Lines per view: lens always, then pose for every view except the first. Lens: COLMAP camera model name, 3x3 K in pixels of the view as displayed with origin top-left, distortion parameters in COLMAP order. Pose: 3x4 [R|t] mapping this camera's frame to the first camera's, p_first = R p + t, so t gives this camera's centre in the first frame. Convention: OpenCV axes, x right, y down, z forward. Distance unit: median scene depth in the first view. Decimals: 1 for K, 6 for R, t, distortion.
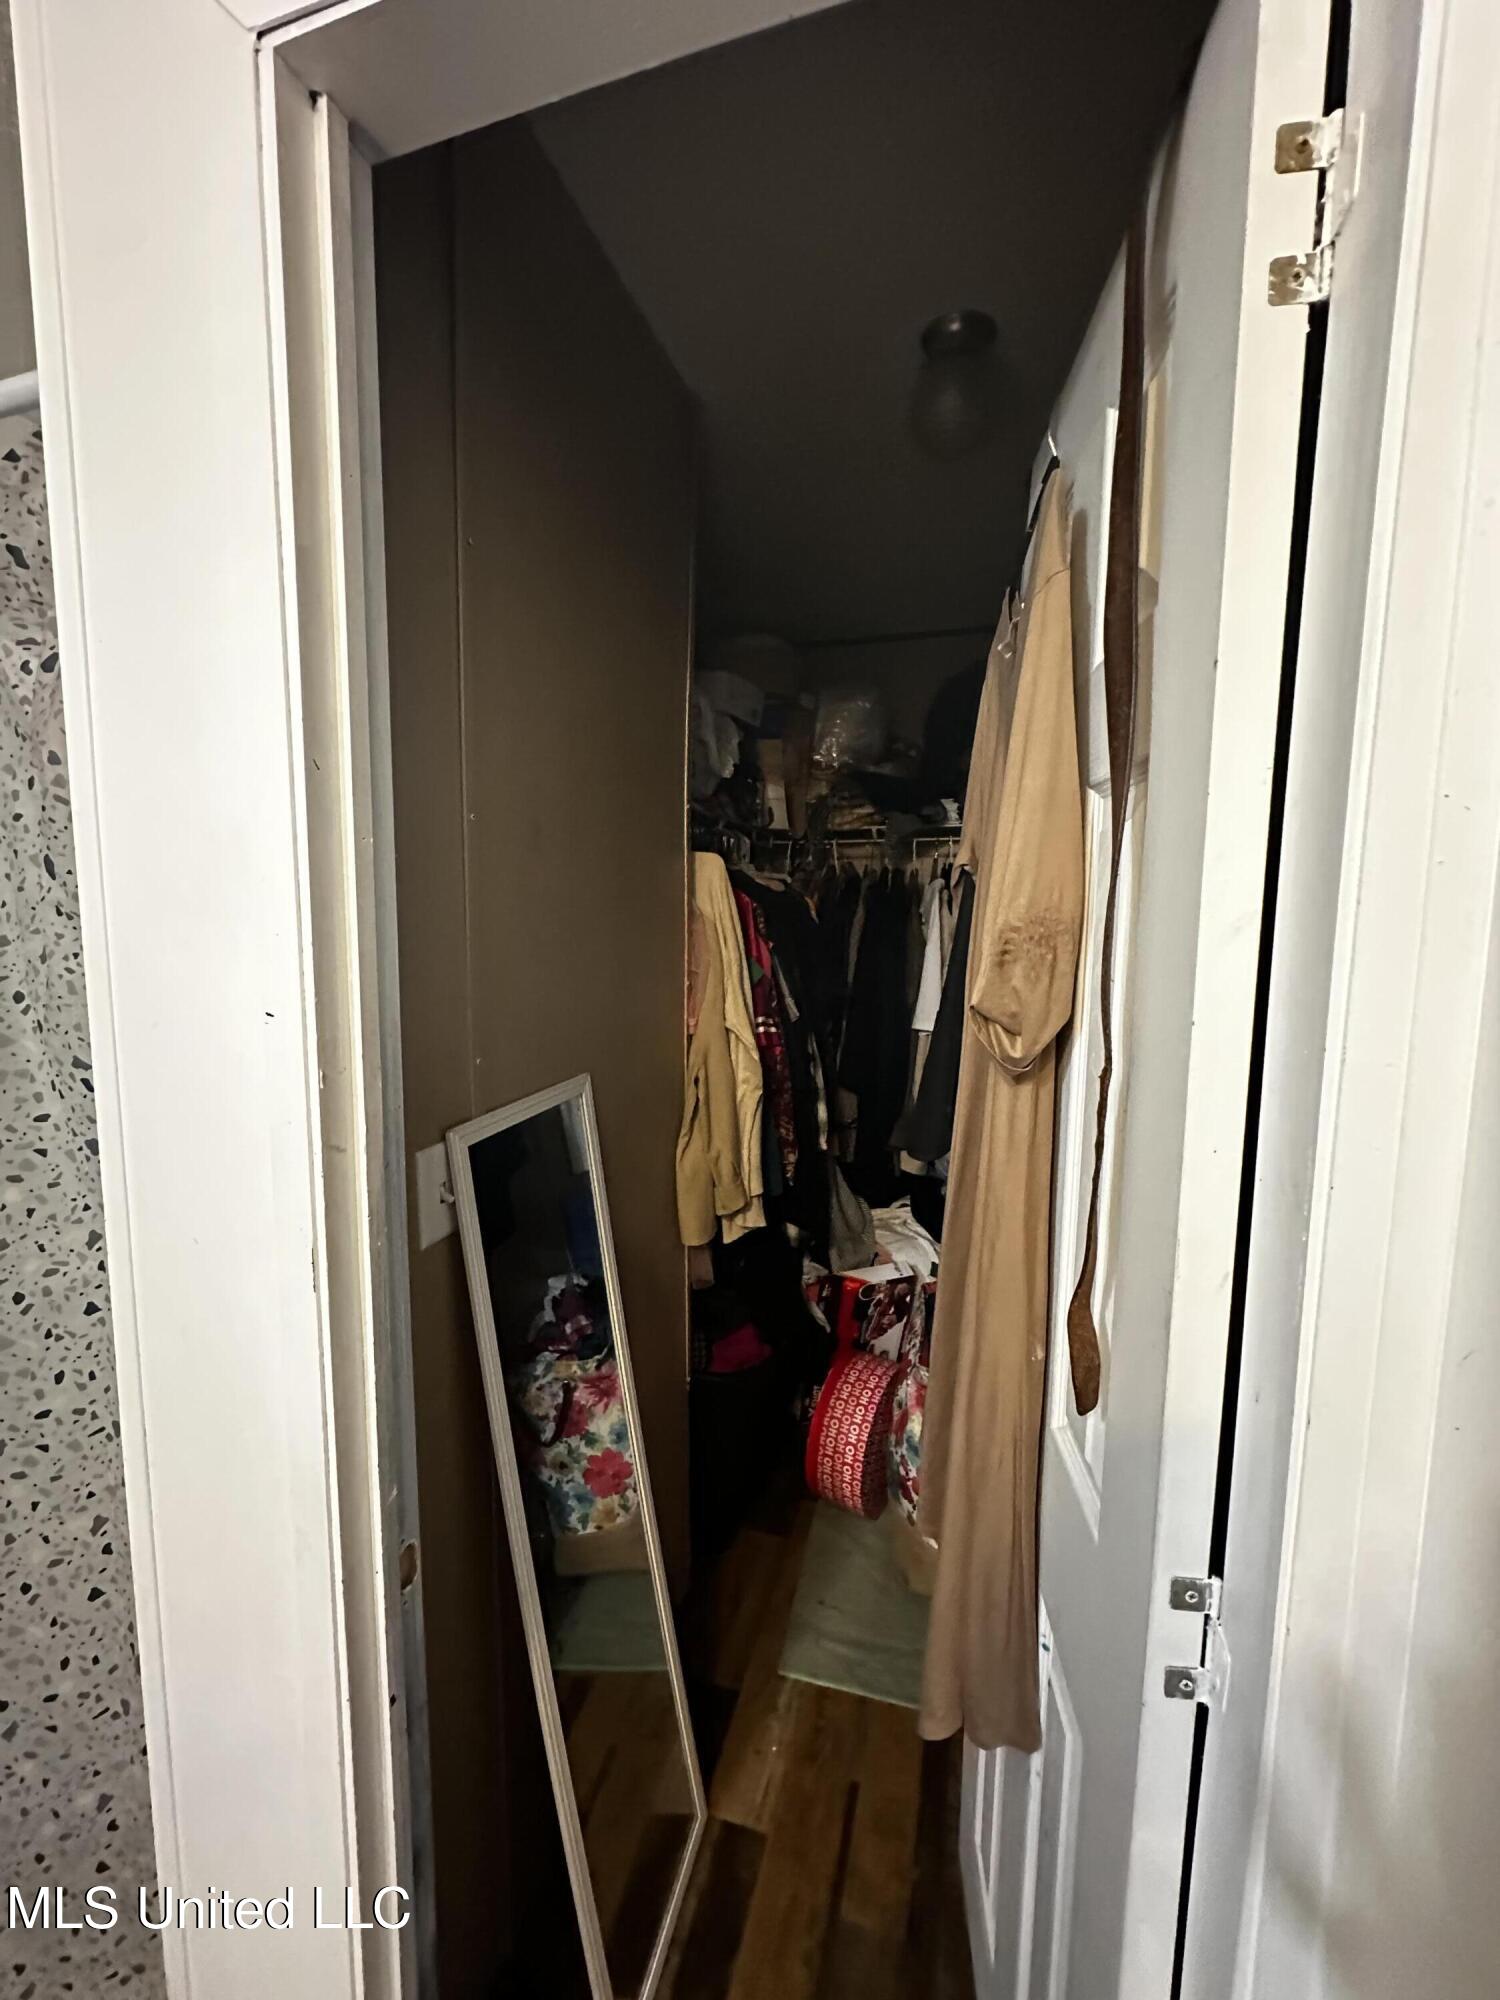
lens RADIAL K [[794.6, 0, 750.0], [0, 794.6, 1000.0], [0, 0, 1]] dist [-0.004072, 0.000758]
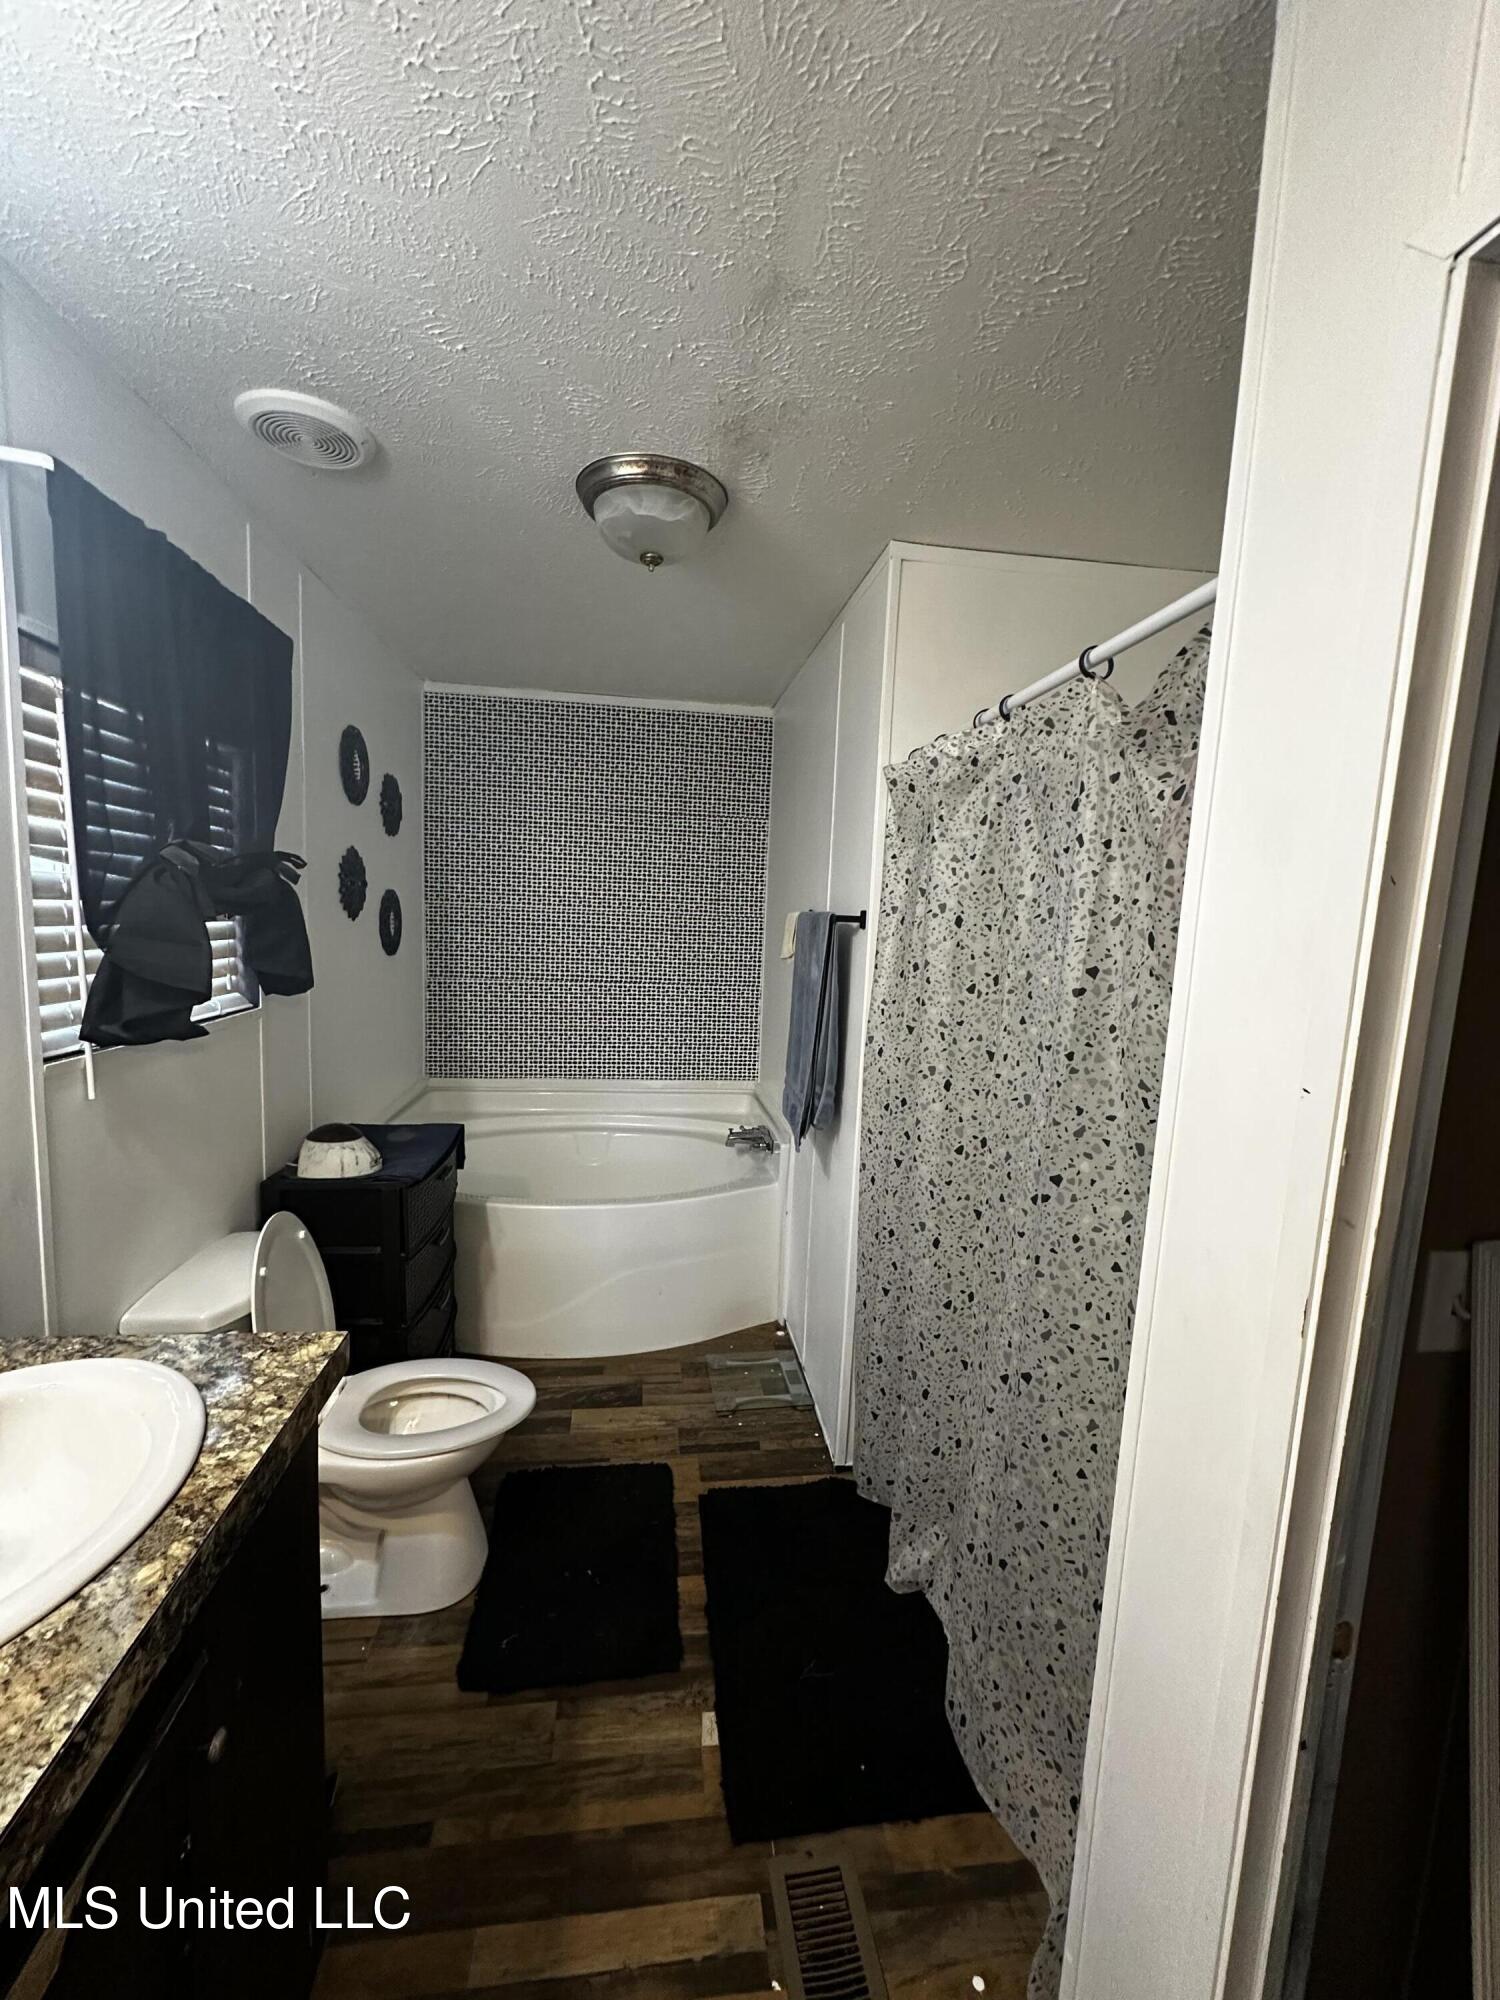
lens RADIAL K [[794.6, 0, 750.0], [0, 794.6, 1000.0], [0, 0, 1]] dist [-0.004072, 0.000758]
pose [[0.413921, 0.114314, -0.903107, 0.068242], [-0.143979, 0.987818, 0.059046, -0.046094], [0.898855, 0.105588, 0.425337, -0.176731]]
